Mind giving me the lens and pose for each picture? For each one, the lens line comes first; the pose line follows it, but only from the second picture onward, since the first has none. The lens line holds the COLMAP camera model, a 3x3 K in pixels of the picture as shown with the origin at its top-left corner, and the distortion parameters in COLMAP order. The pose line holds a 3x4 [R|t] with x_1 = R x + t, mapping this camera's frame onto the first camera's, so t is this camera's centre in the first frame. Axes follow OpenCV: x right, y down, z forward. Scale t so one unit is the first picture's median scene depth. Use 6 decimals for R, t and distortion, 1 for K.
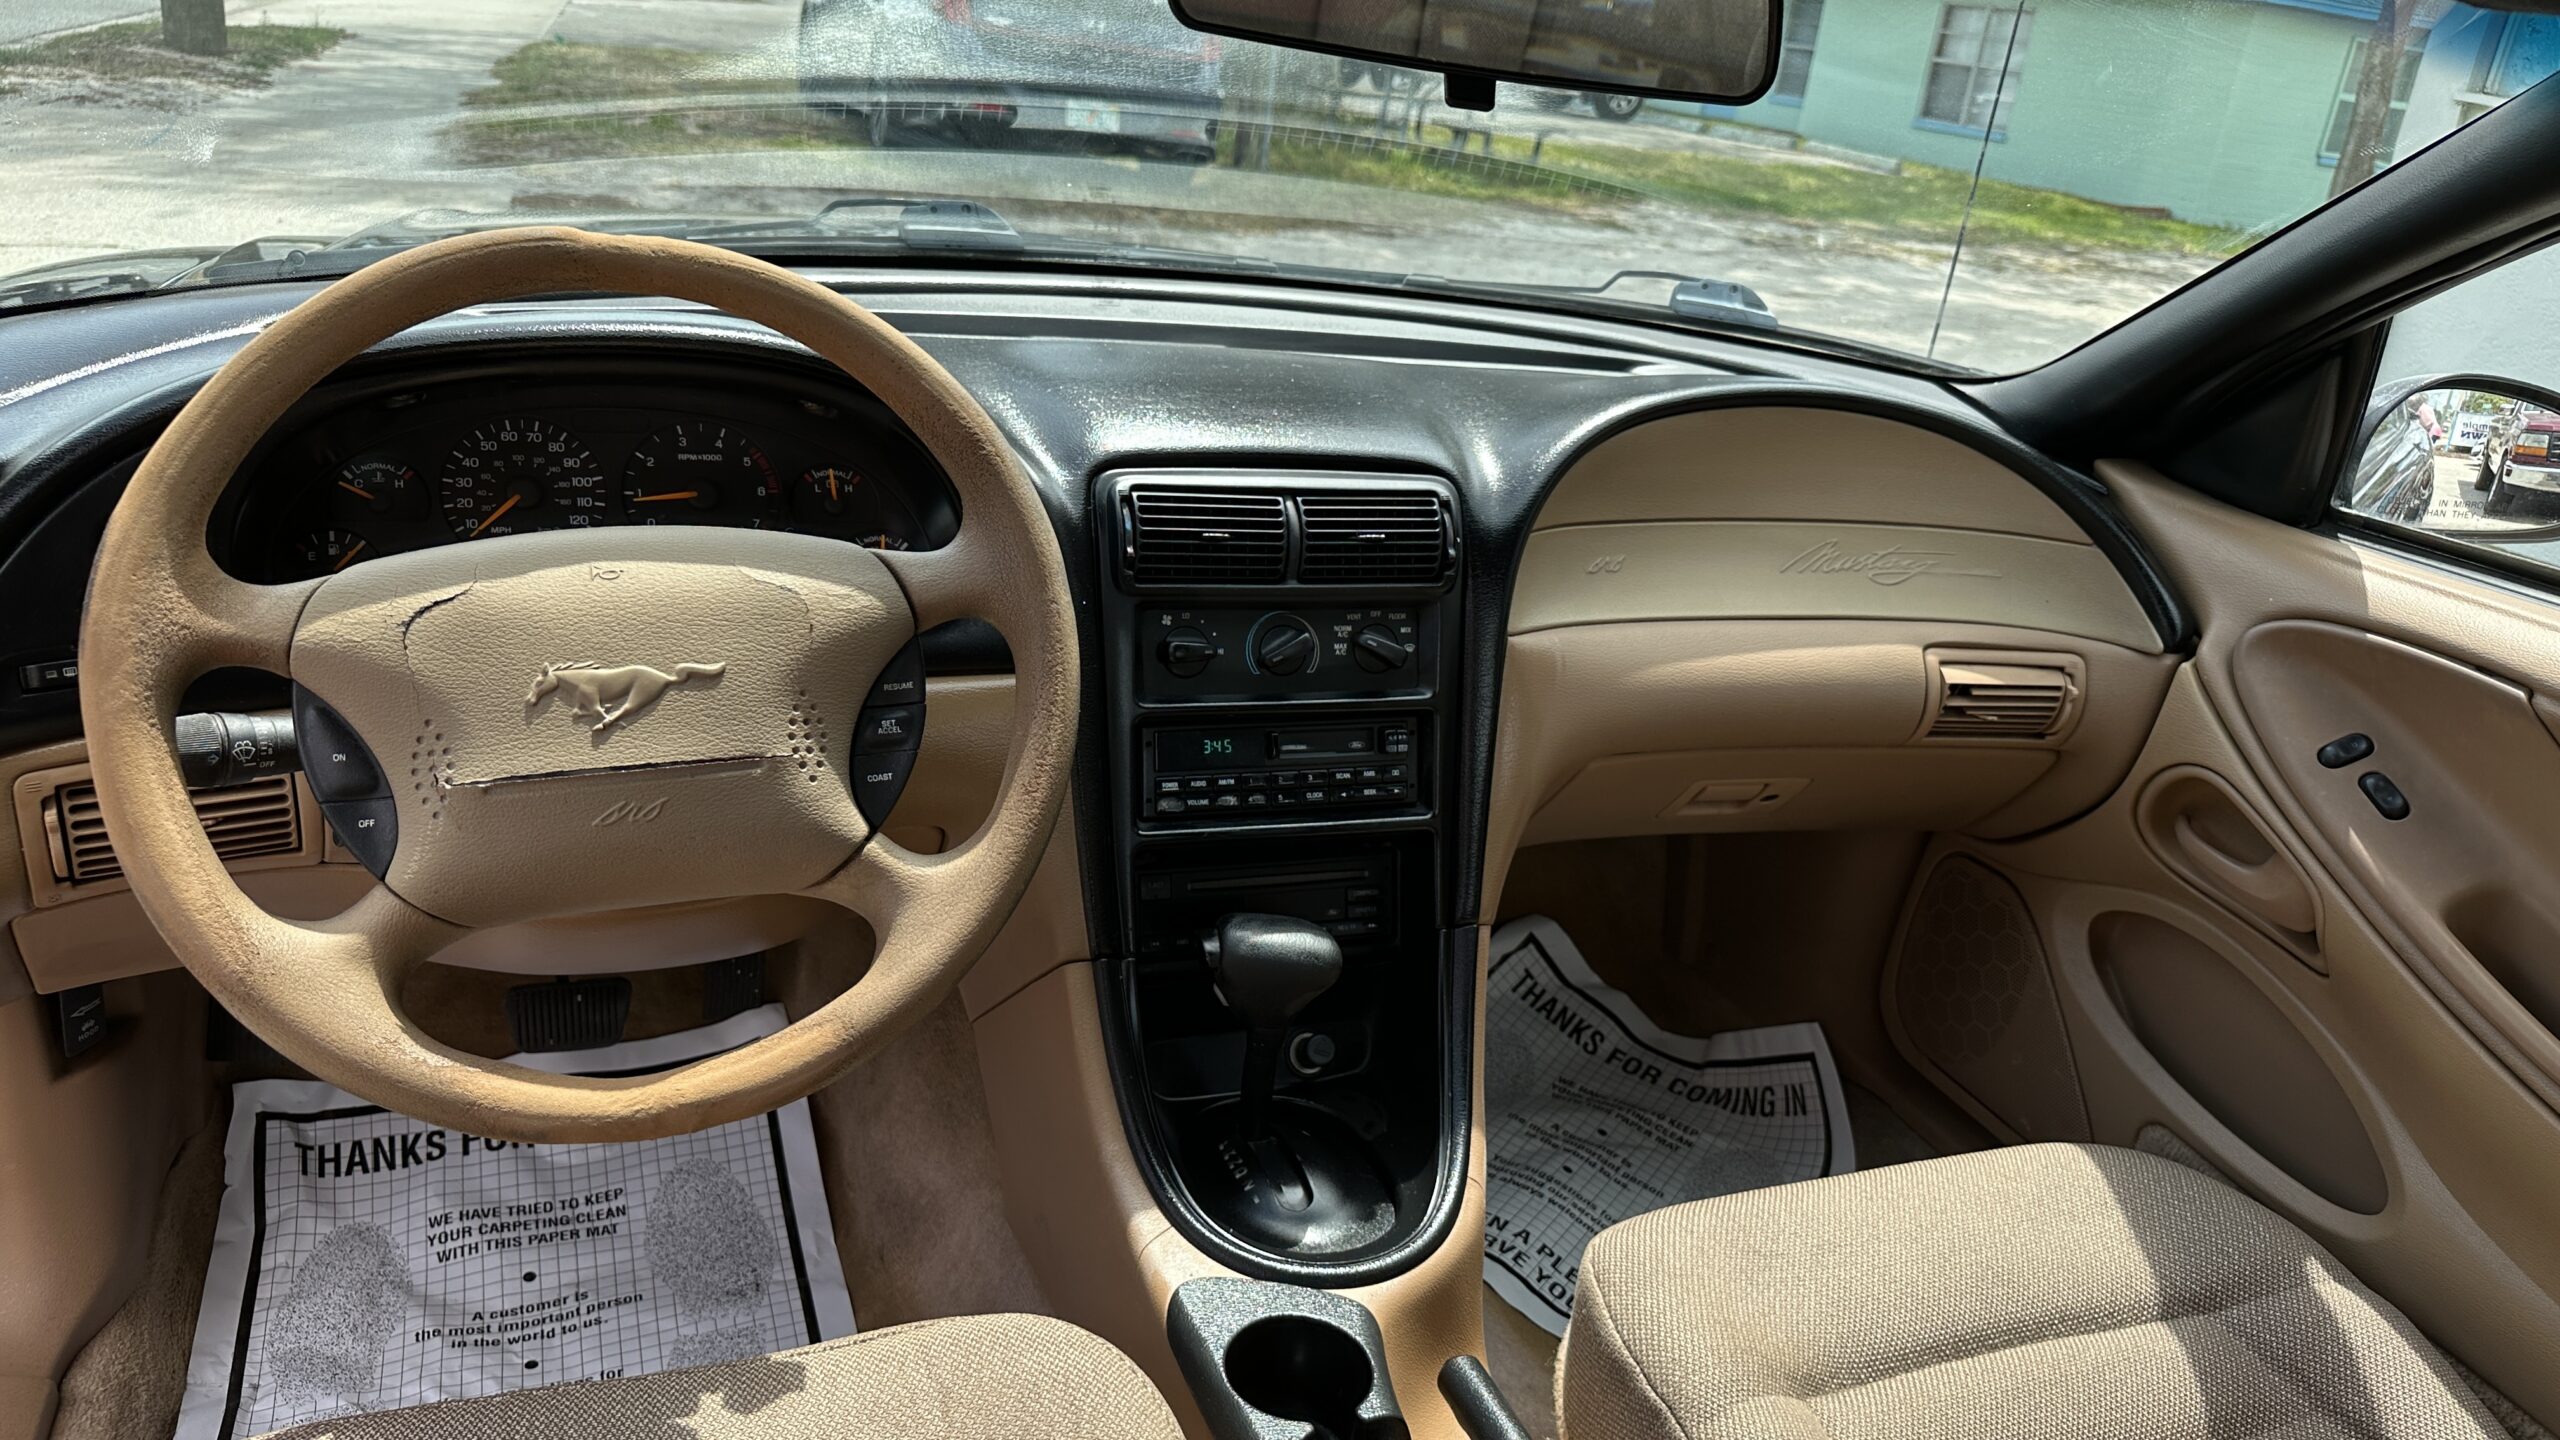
lens RADIAL K [[1798.1, 0, 1283.8], [0, 1798.1, 724.9], [0, 0, 1]] dist [0.051760, -0.005251]
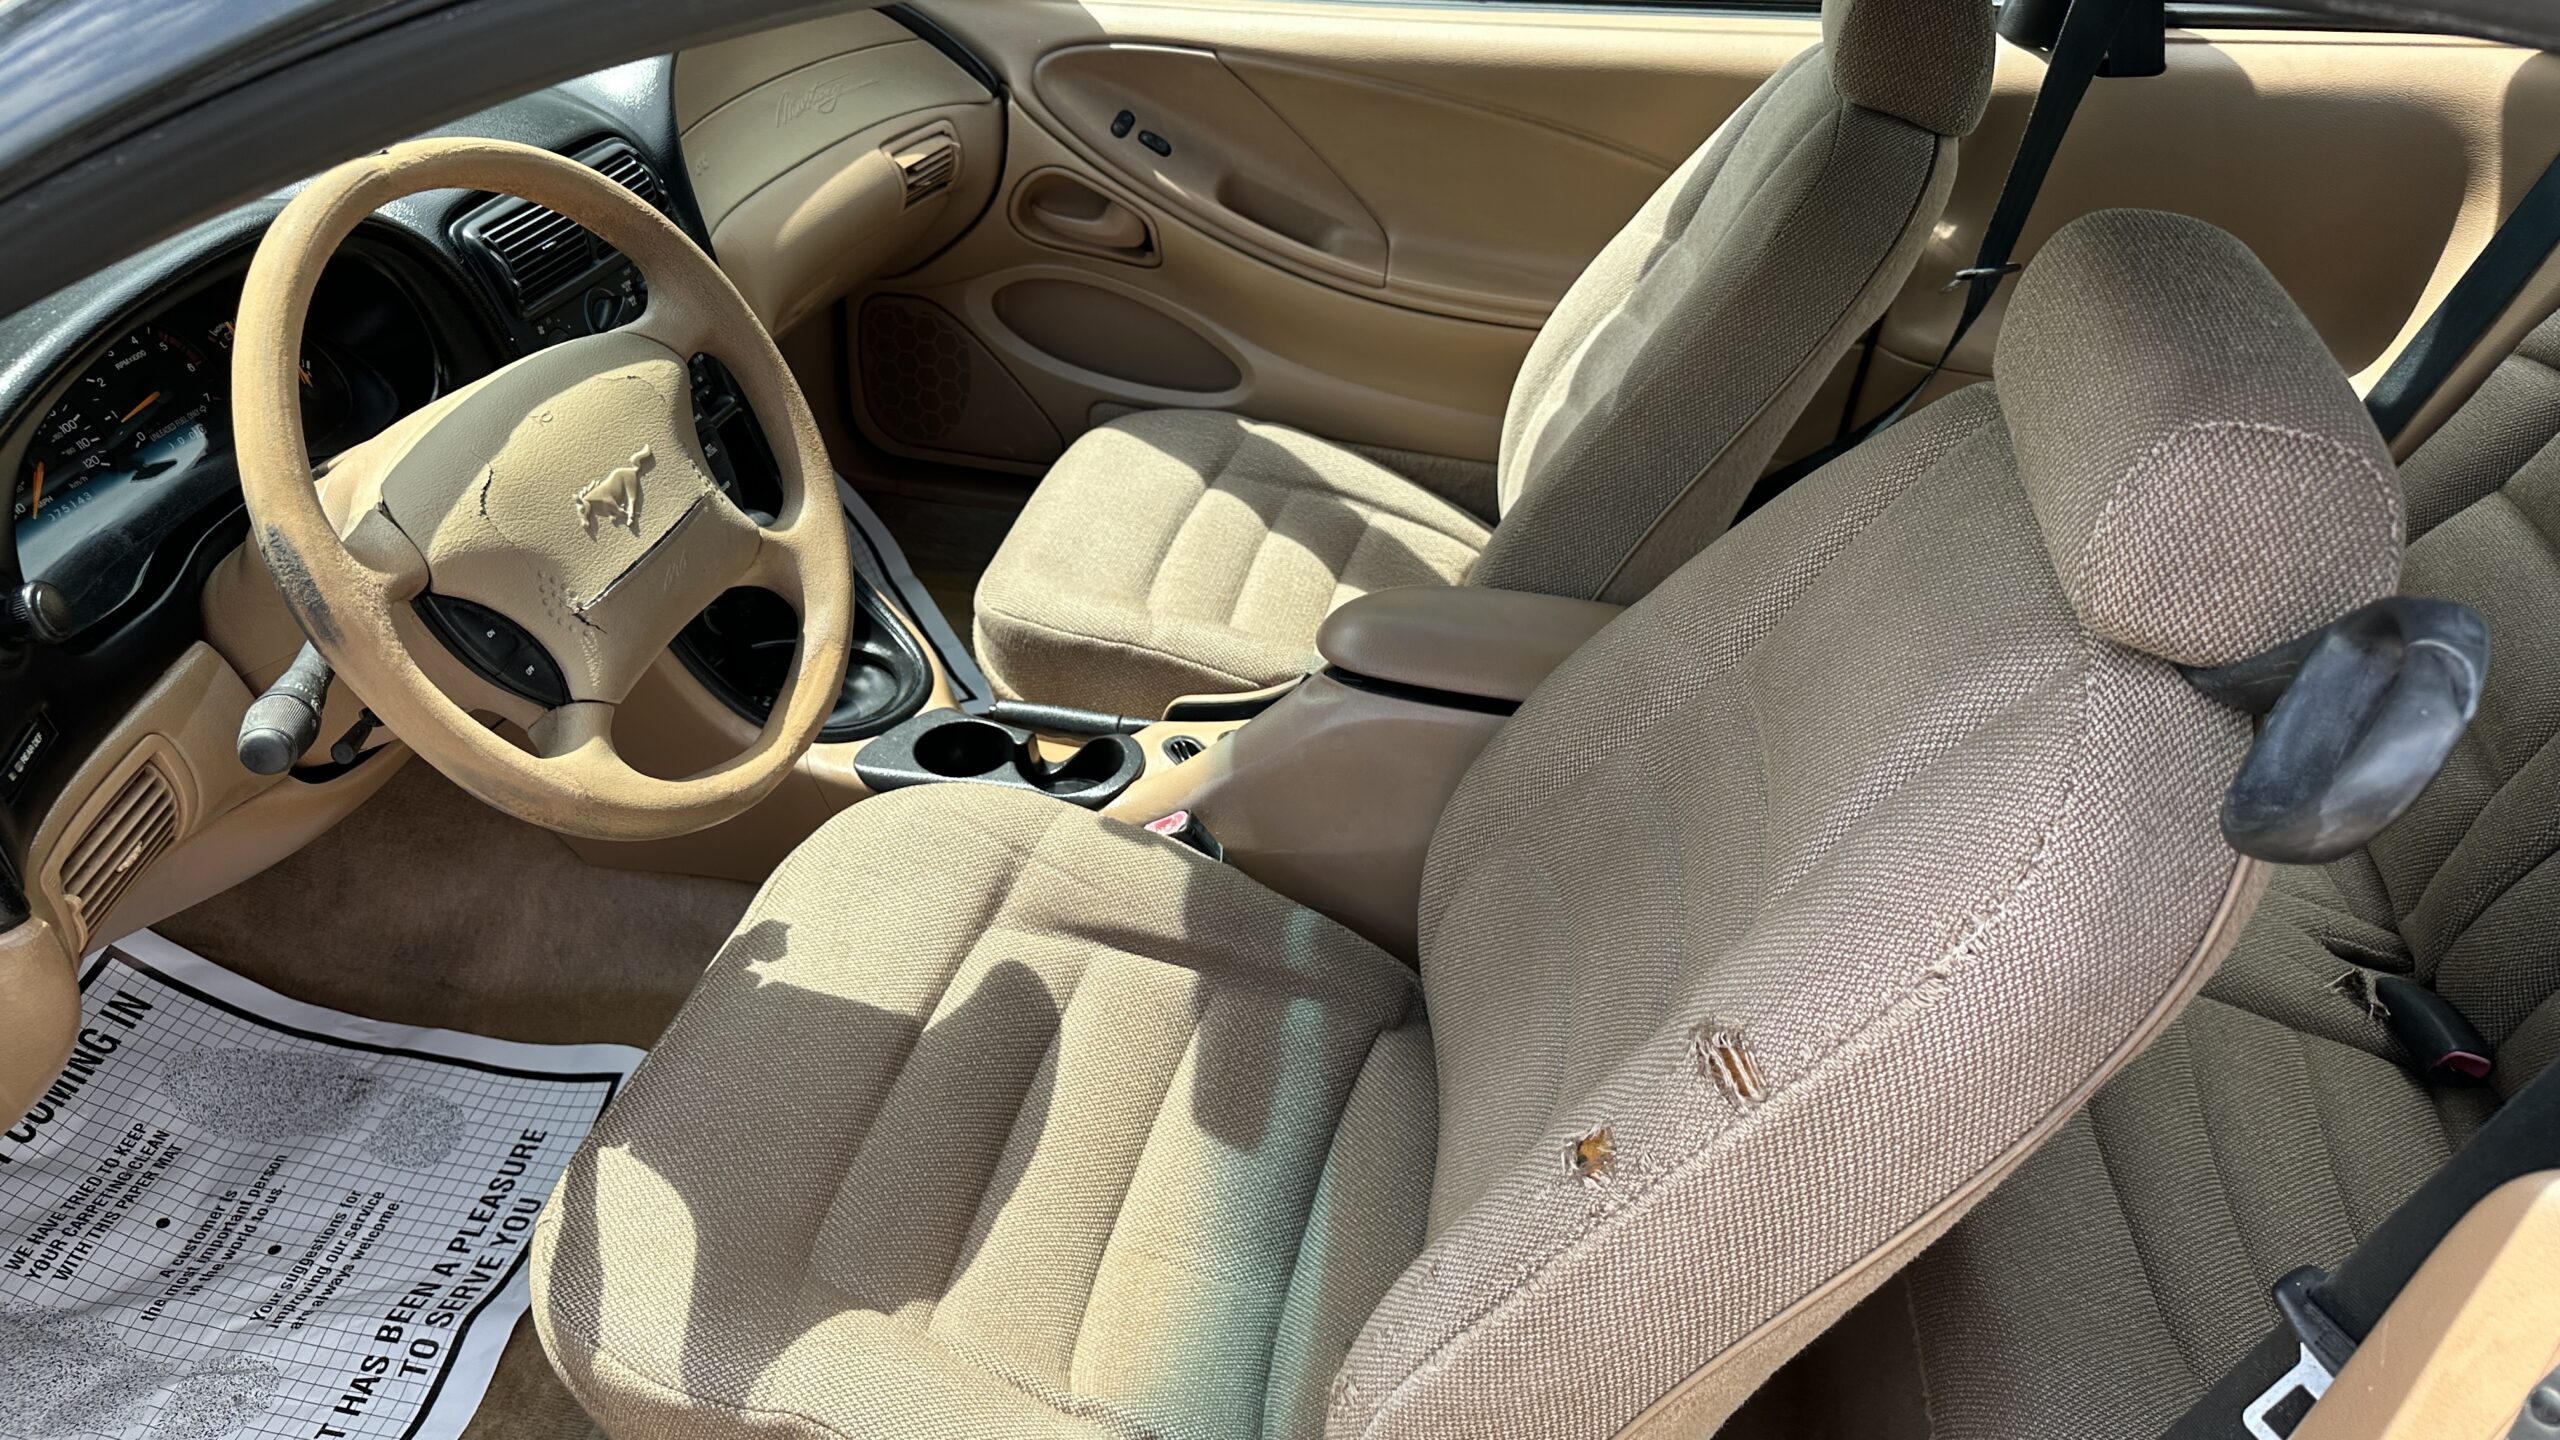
lens RADIAL K [[1798.1, 0, 1275.6], [0, 1798.1, 722.9], [0, 0, 1]] dist [0.051760, -0.005251]
pose [[0.551675, -0.538769, 0.636697, -0.610565], [0.335187, 0.842227, 0.422259, -0.161311], [-0.763744, -0.019537, 0.645224, -0.125903]]
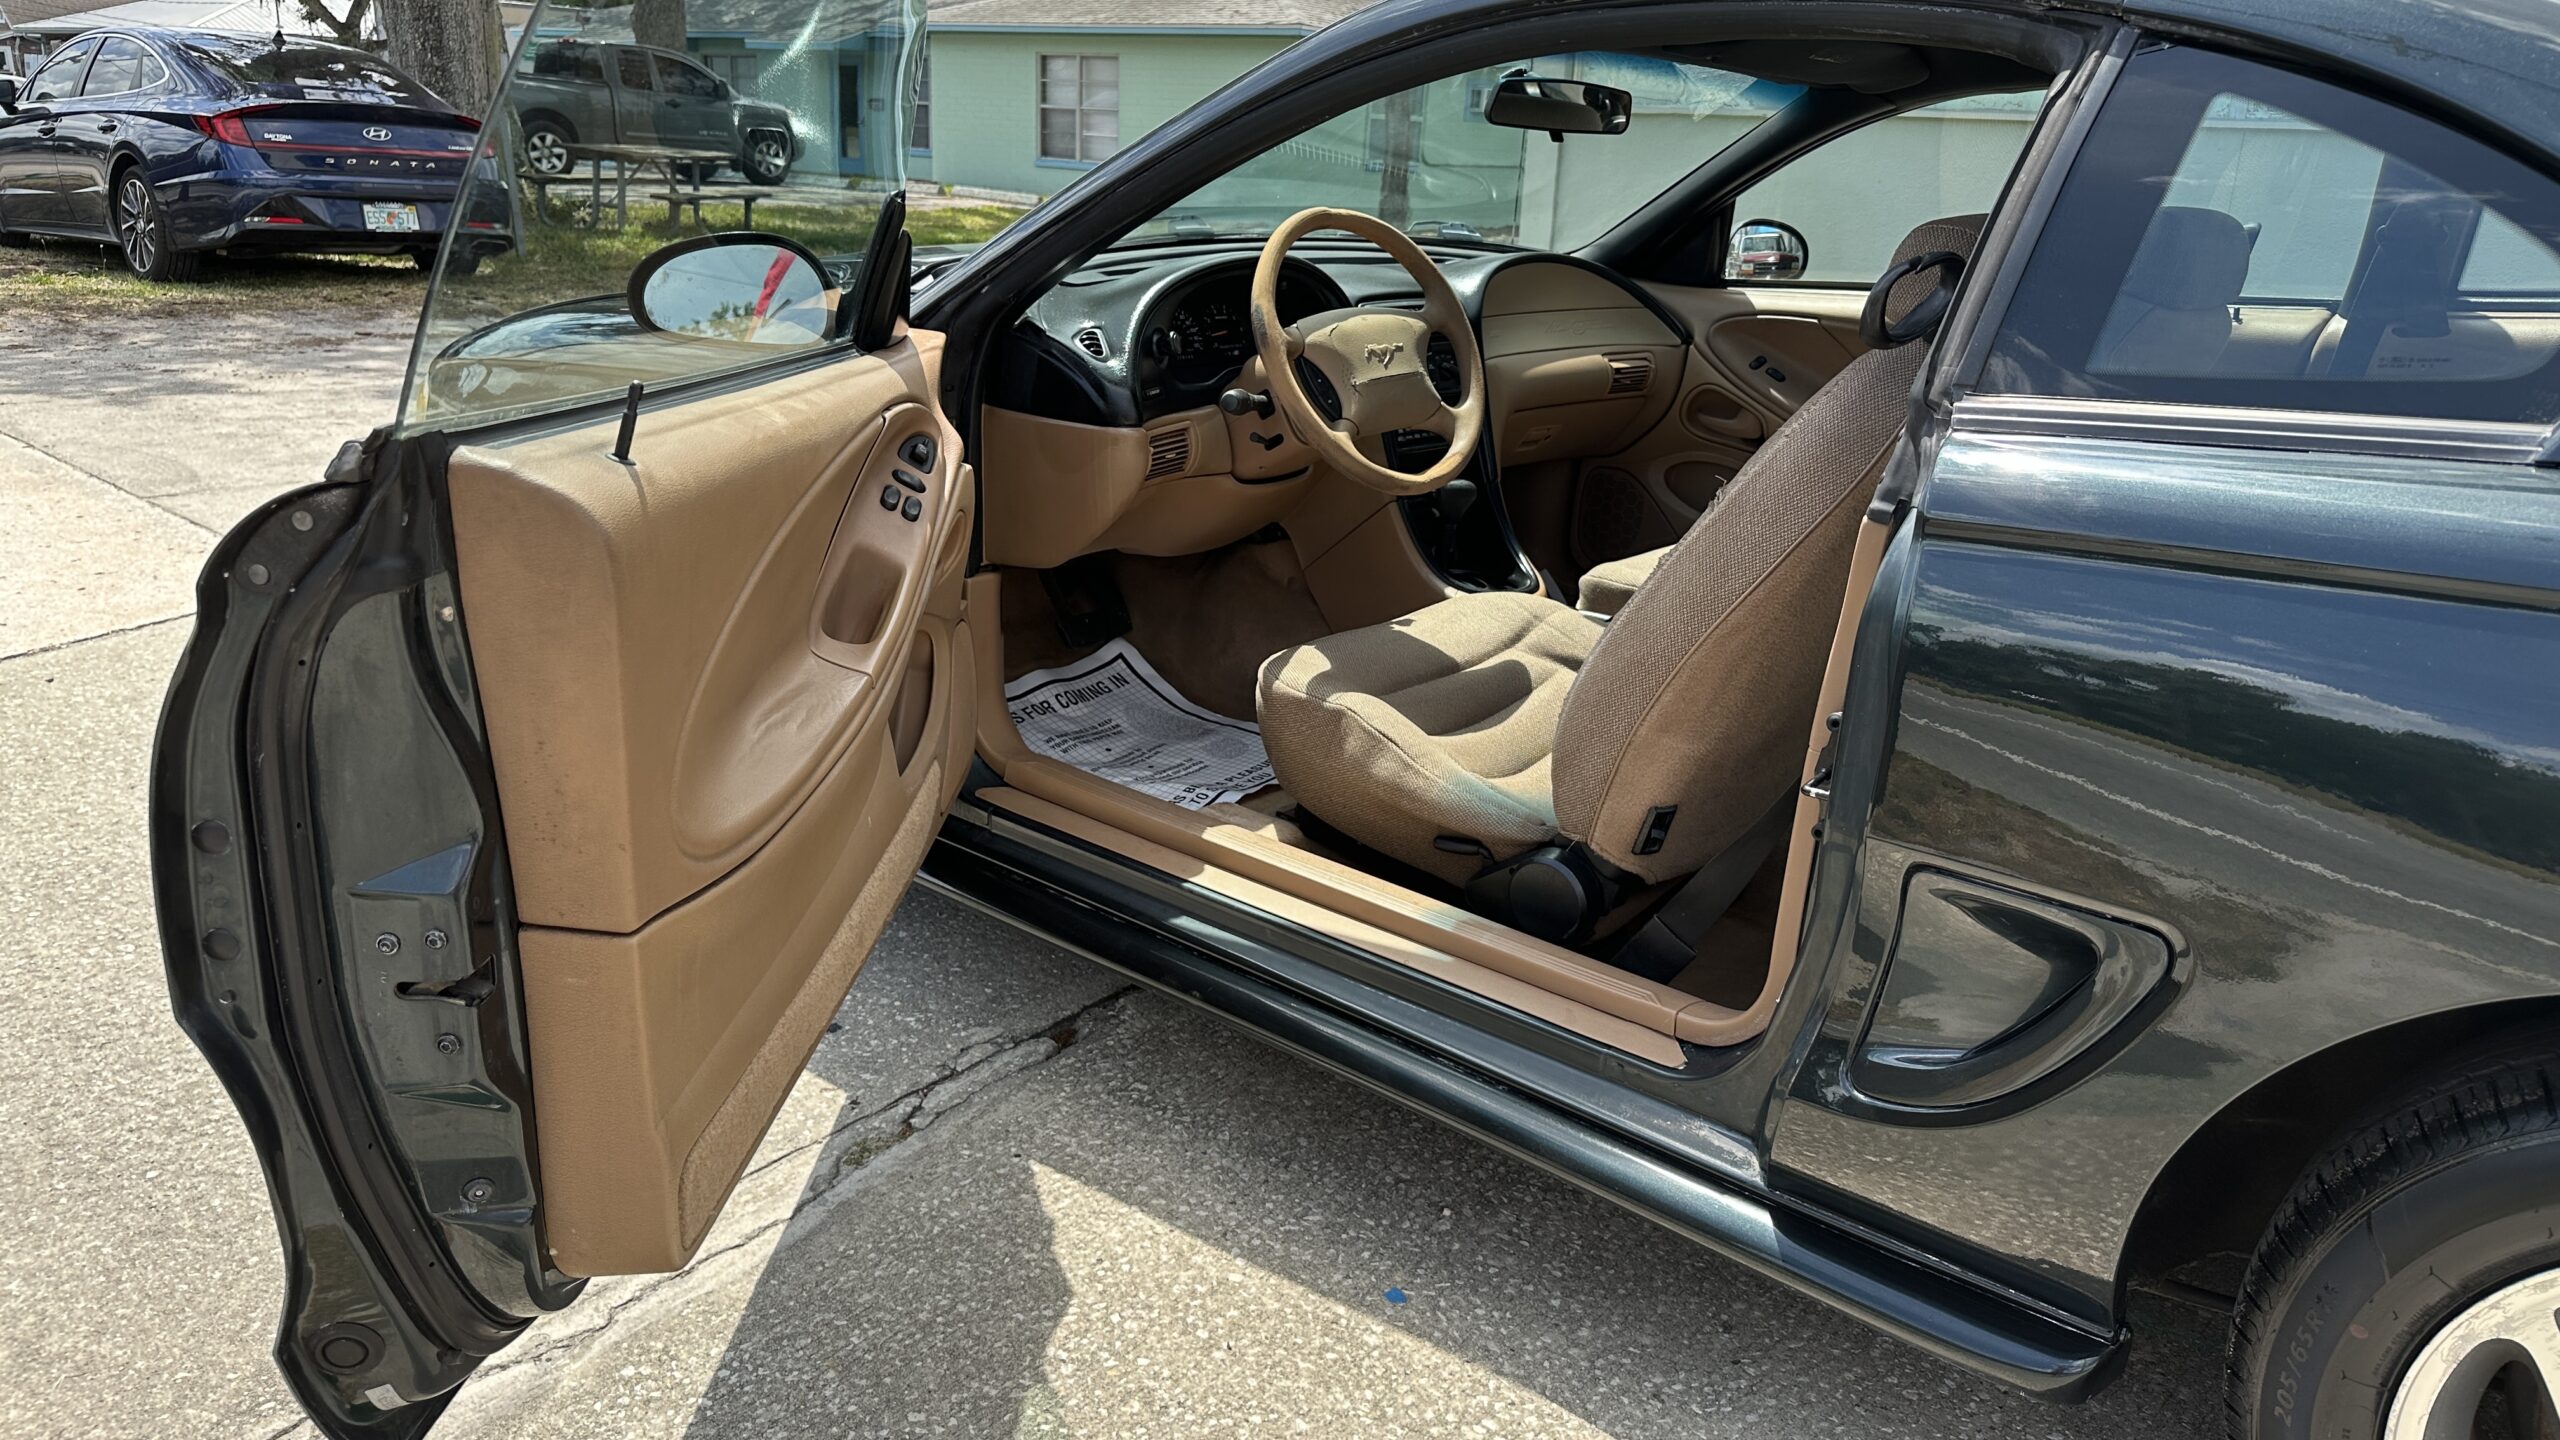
lens RADIAL K [[1798.1, 0, 1270.9], [0, 1798.1, 722.5], [0, 0, 1]] dist [0.051760, -0.005251]
pose [[0.890145, -0.218127, 0.400079, -1.130170], [0.229622, 0.973082, 0.019642, 0.291066], [-0.393594, 0.074383, 0.916270, -1.003888]]
